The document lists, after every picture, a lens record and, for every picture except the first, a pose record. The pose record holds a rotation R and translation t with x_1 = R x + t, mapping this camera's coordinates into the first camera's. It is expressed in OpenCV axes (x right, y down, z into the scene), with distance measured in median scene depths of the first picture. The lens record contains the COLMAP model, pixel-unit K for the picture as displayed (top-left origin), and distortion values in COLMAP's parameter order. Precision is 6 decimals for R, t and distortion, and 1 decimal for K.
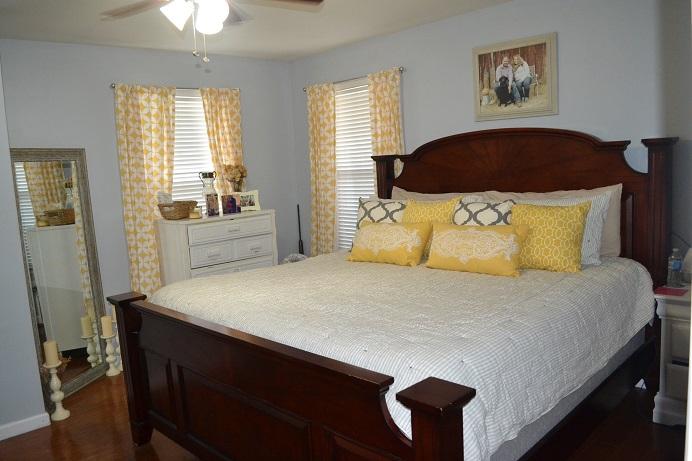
lens RADIAL K [[553.4, 0, 344.7], [0, 553.4, 234.5], [0, 0, 1]] dist [-0.081291, 0.006914]
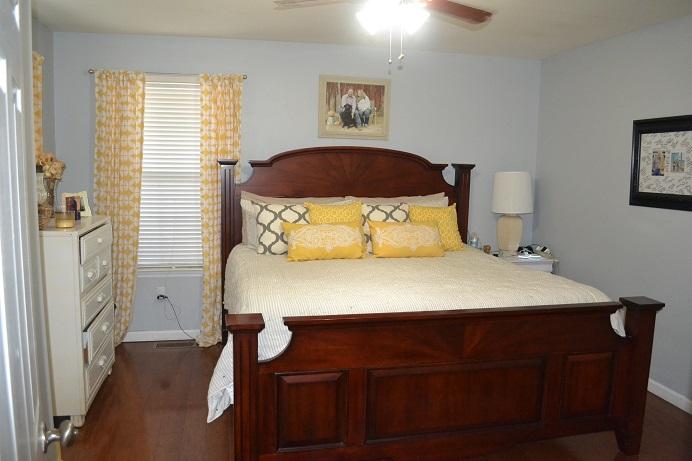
lens RADIAL K [[553.4, 0, 344.7], [0, 553.4, 234.5], [0, 0, 1]] dist [-0.081291, 0.006914]
pose [[0.522431, -0.038920, 0.851793, -0.796076], [0.058445, 0.998243, 0.009766, -0.006338], [-0.850676, 0.044681, 0.523788, 0.364976]]
